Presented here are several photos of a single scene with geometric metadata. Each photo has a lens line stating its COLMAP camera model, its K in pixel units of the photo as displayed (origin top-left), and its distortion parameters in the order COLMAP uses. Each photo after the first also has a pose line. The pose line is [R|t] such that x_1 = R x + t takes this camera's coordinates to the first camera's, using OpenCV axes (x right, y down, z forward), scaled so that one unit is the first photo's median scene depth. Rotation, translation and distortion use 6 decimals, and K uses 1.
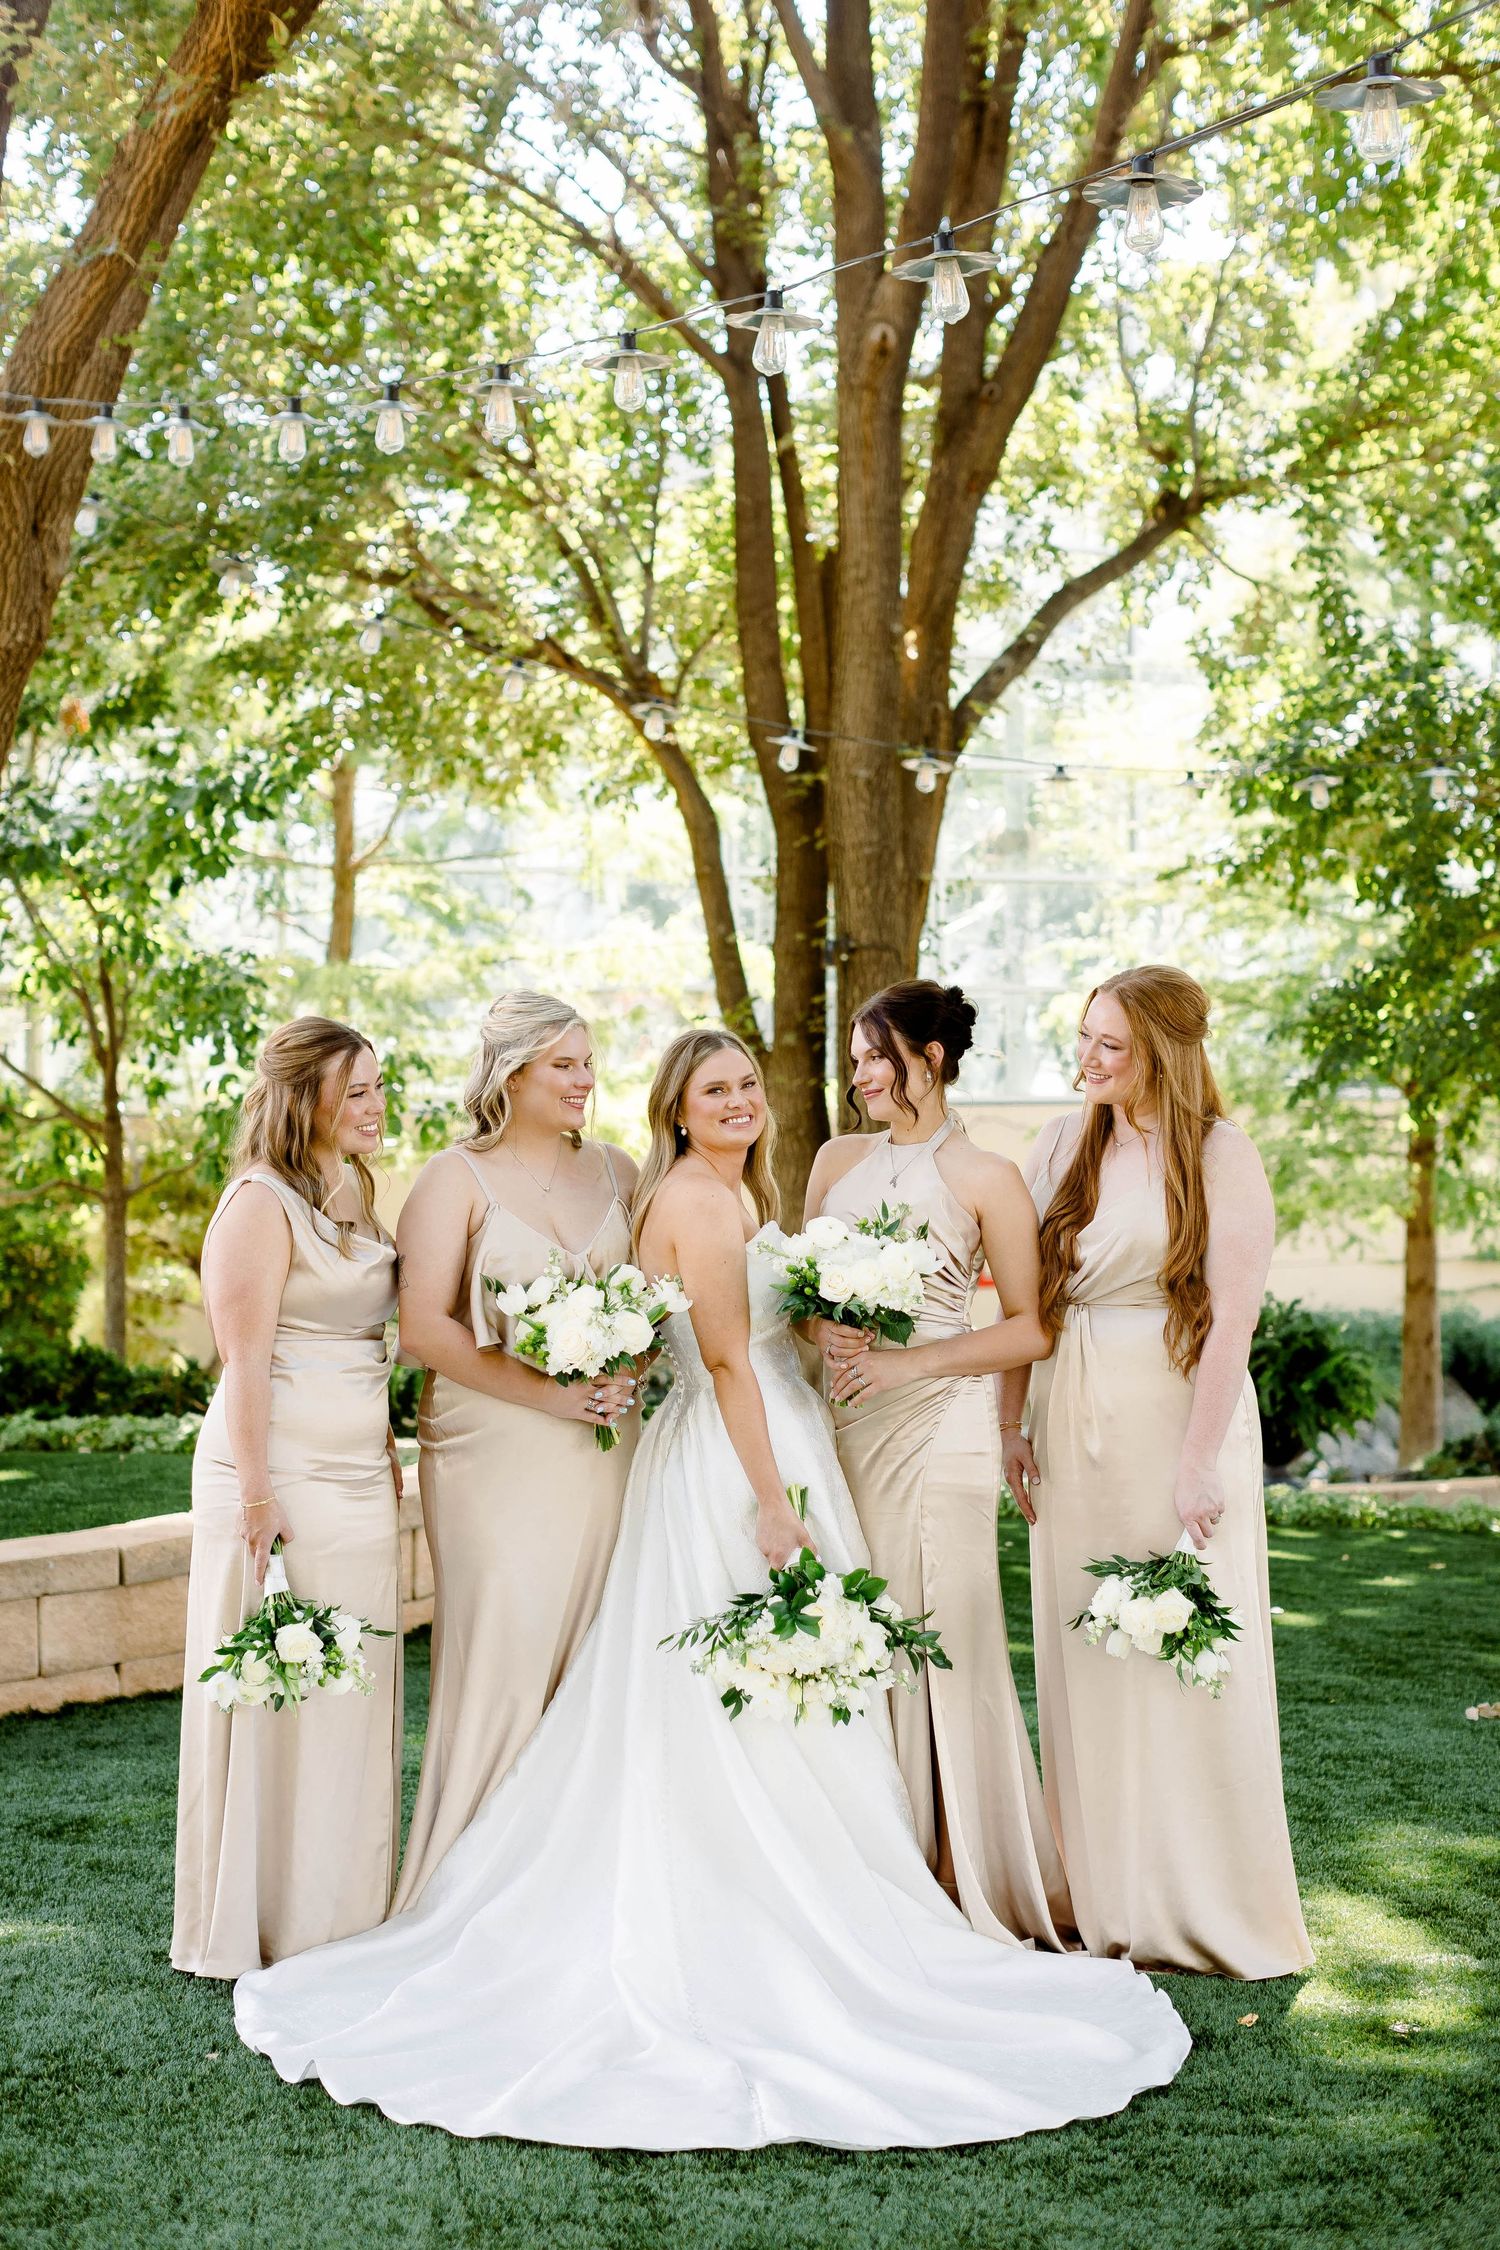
lens RADIAL K [[3225.5, 0, 741.3], [0, 3225.5, 1115.4], [0, 0, 1]] dist [0.103118, 0.015429]
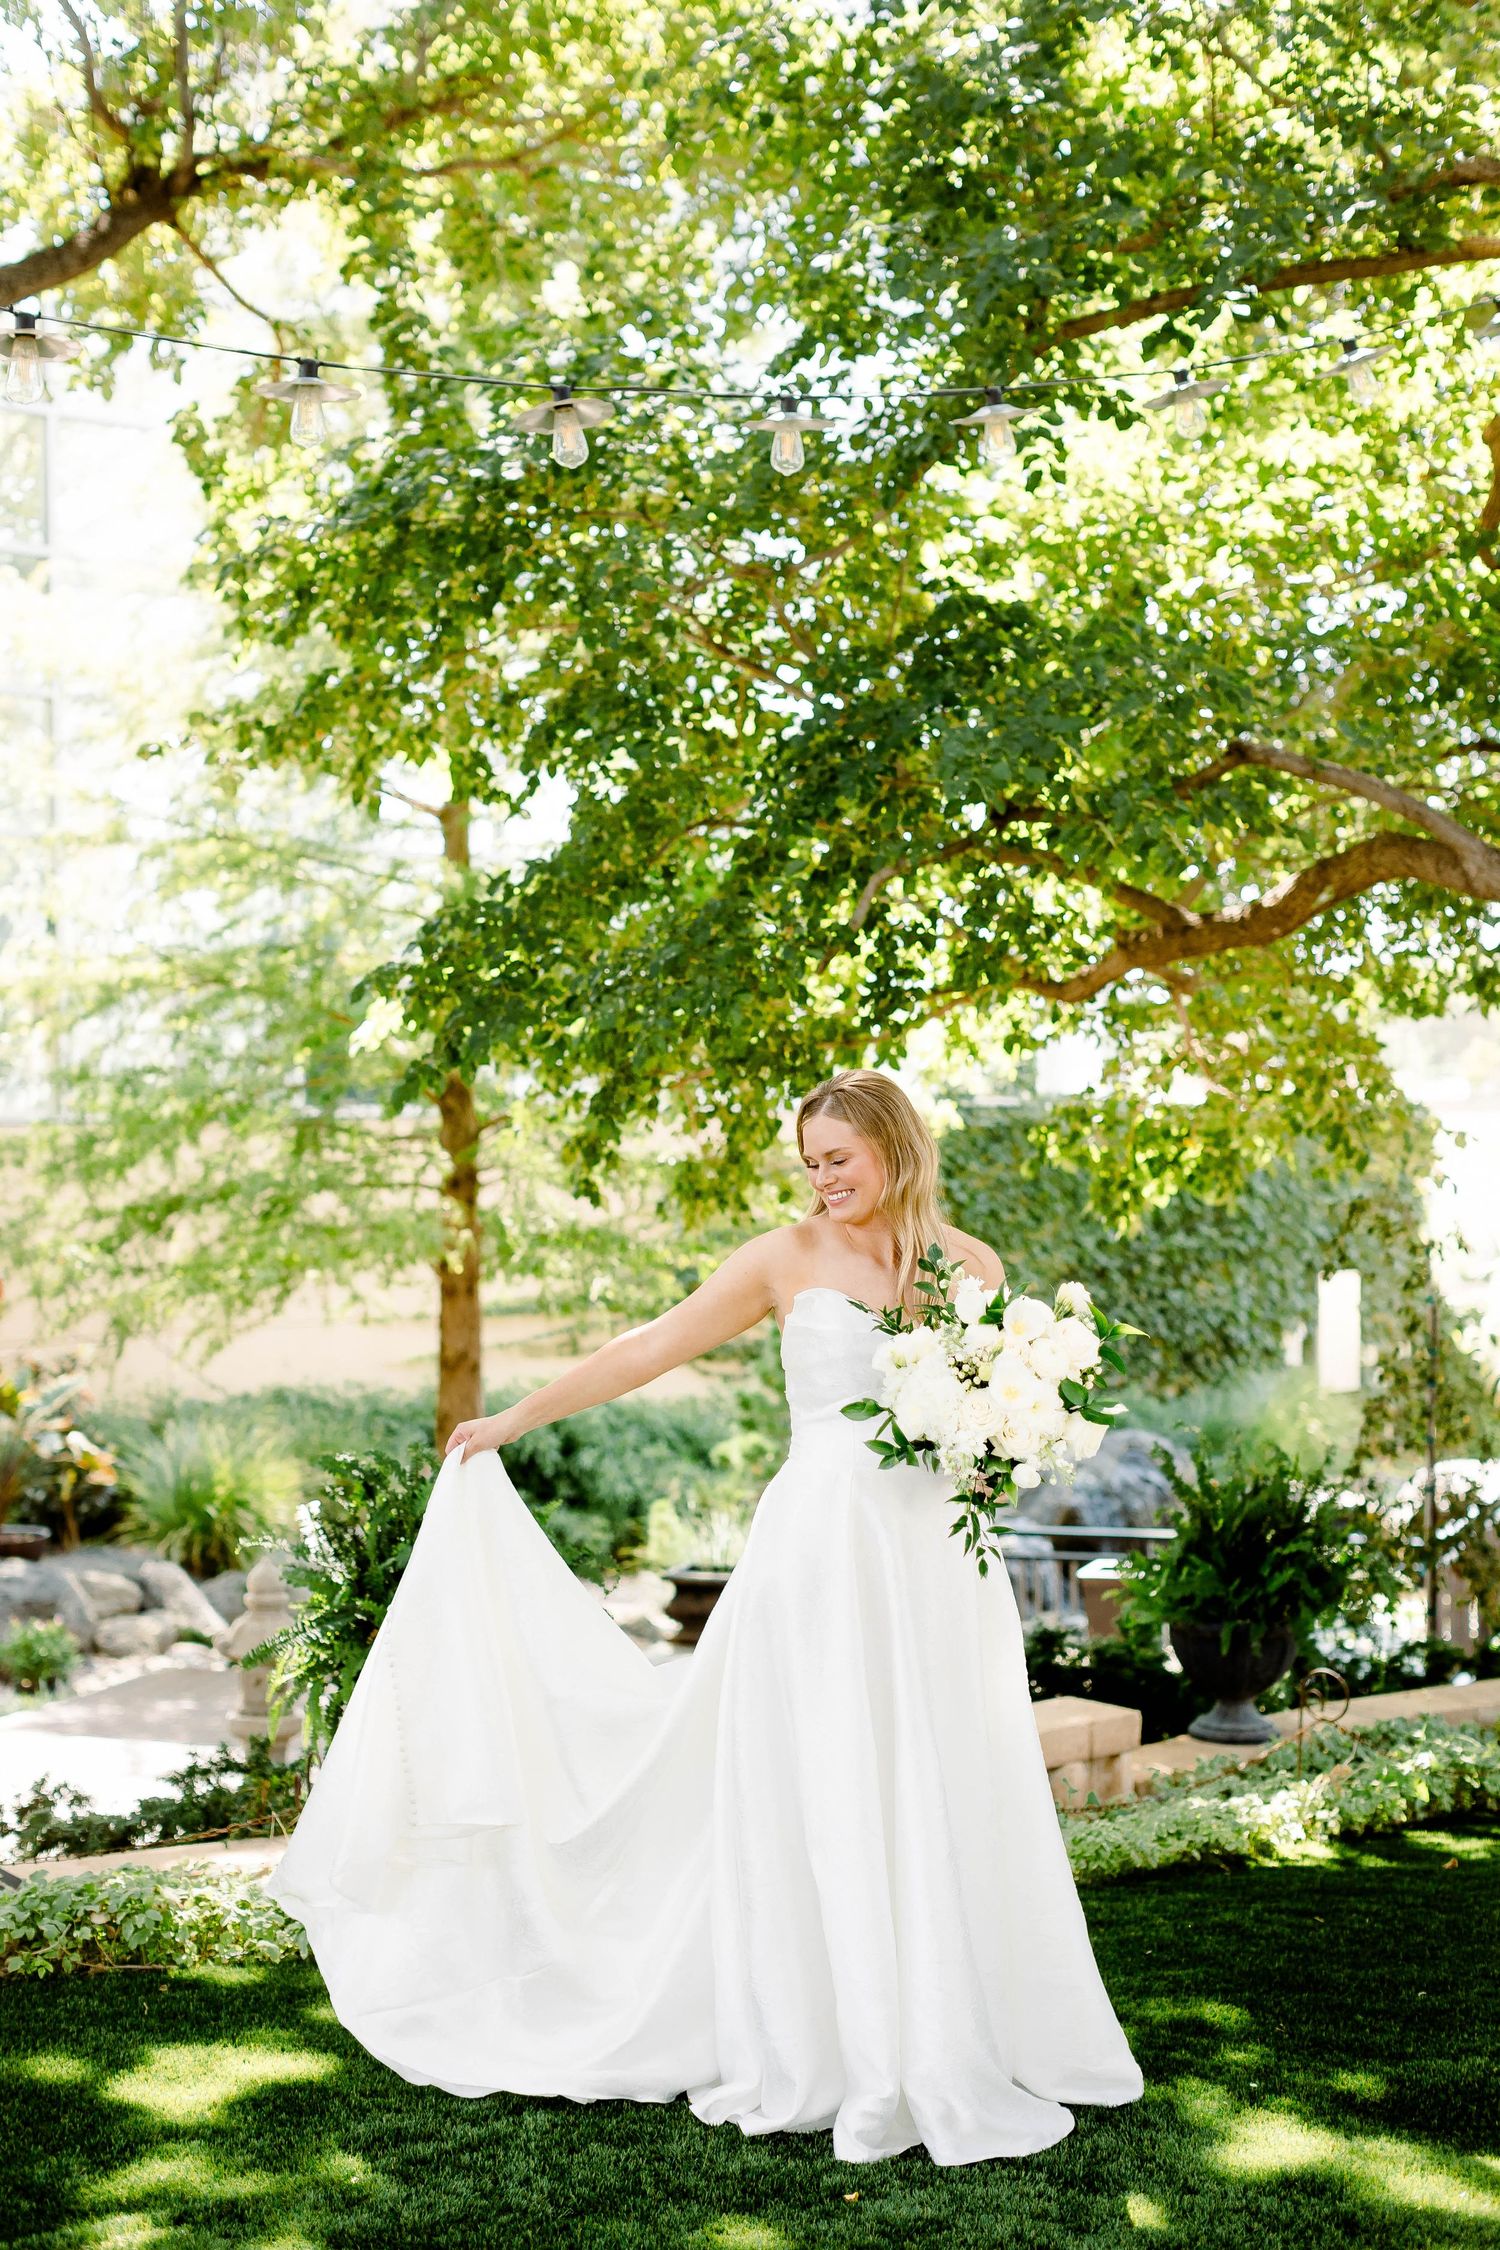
lens RADIAL K [[3210.1, 0, 750.0], [0, 3210.1, 1125.0], [0, 0, 1]] dist [0.110630, -0.030881]
pose [[0.943520, 0.000556, 0.331314, 0.035290], [0.001996, 0.999971, -0.007362, 0.004375], [-0.331309, 0.007608, 0.943492, 0.390268]]
